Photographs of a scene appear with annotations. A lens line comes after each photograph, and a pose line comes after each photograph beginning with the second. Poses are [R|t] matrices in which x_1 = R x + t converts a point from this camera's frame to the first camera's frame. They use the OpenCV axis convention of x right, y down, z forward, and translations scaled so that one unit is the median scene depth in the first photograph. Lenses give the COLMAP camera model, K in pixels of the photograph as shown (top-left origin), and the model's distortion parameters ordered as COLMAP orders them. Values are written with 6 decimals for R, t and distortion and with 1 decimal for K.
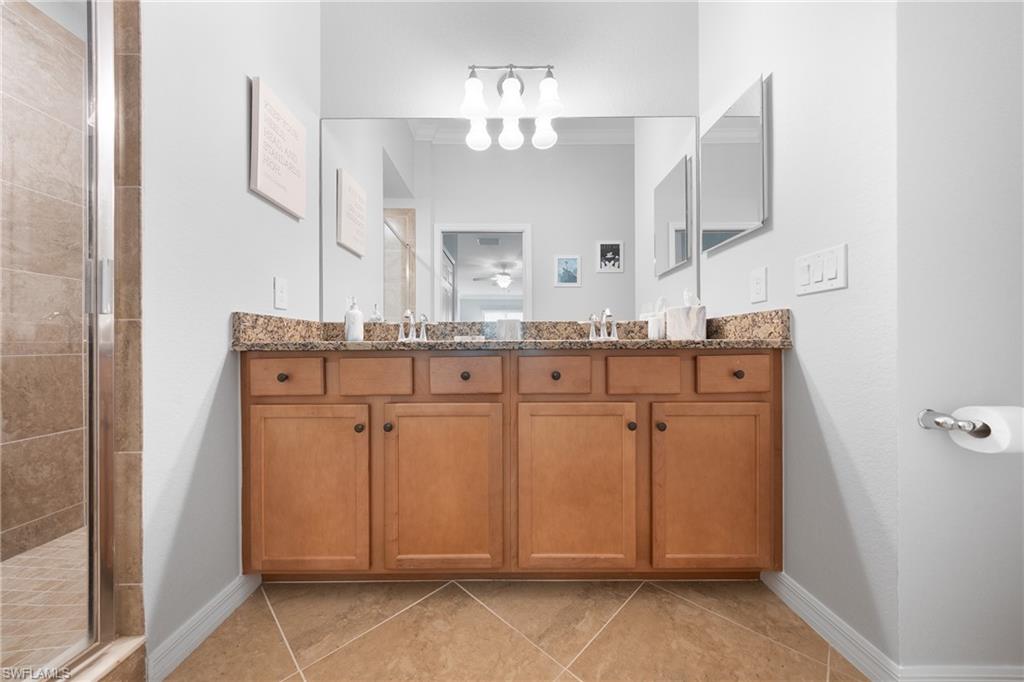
lens RADIAL K [[352.7, 0, 507.9], [0, 352.7, 345.5], [0, 0, 1]] dist [0.003976, -0.000100]
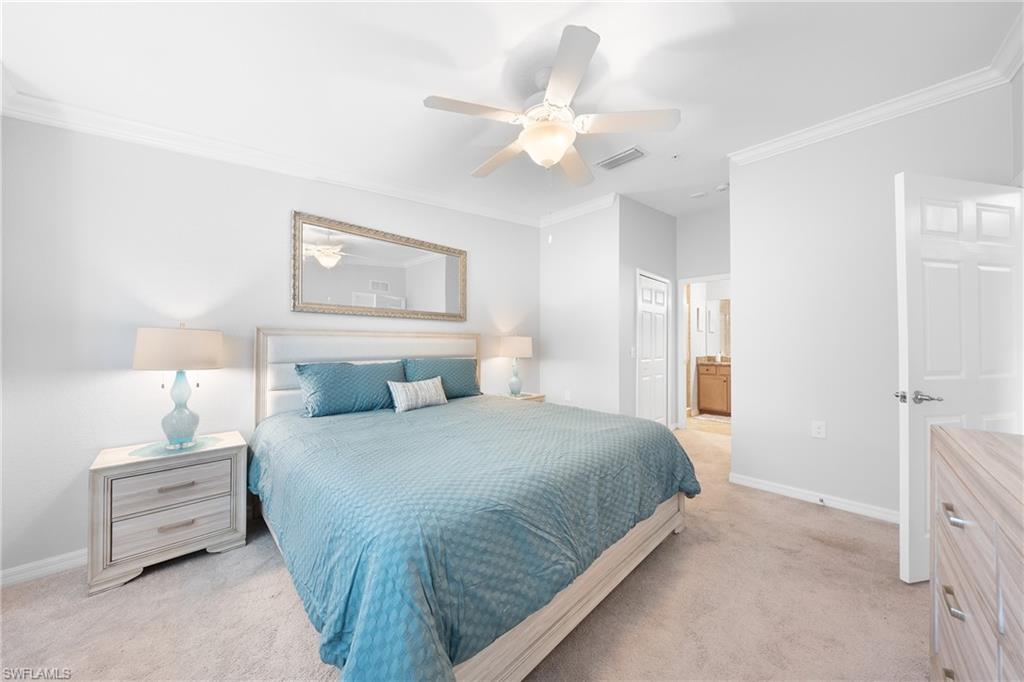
lens RADIAL K [[352.7, 0, 507.9], [0, 352.7, 345.5], [0, 0, 1]] dist [0.003976, -0.000100]
pose [[0.693456, -0.003804, -0.720489, 0.833612], [-0.001072, 0.999980, -0.006312, -0.181001], [0.720498, 0.005149, 0.693438, -3.692695]]
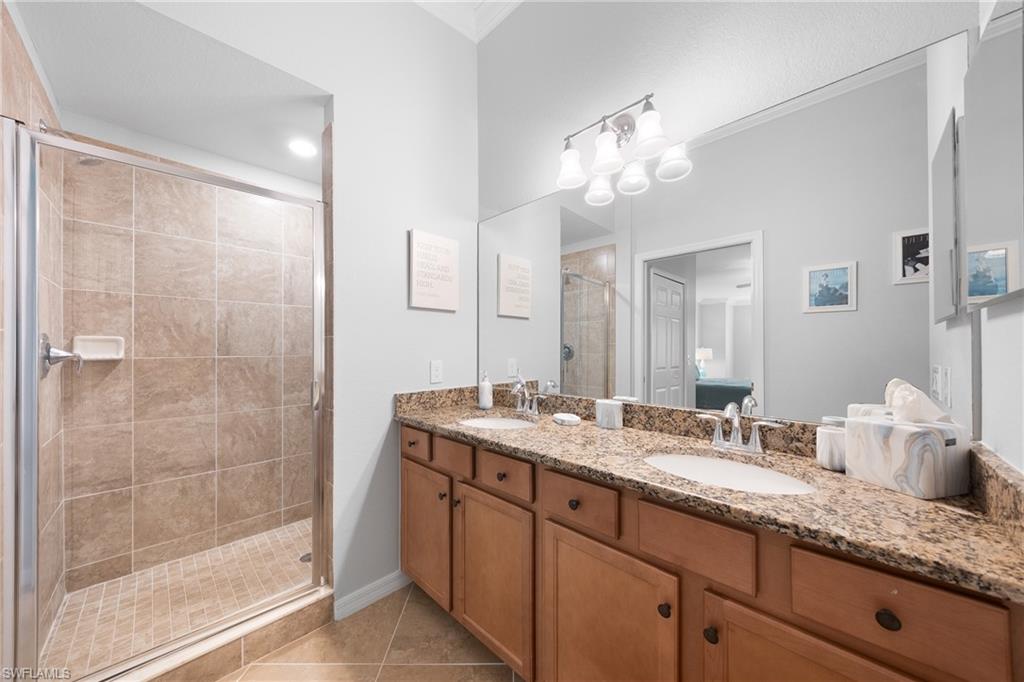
lens RADIAL K [[352.7, 0, 507.9], [0, 352.7, 345.5], [0, 0, 1]] dist [0.003976, -0.000100]
pose [[0.706918, 0.000606, -0.707295, 0.520928], [0.000058, 1.000000, 0.000914, -0.249774], [0.707295, -0.000687, 0.706918, 0.228601]]
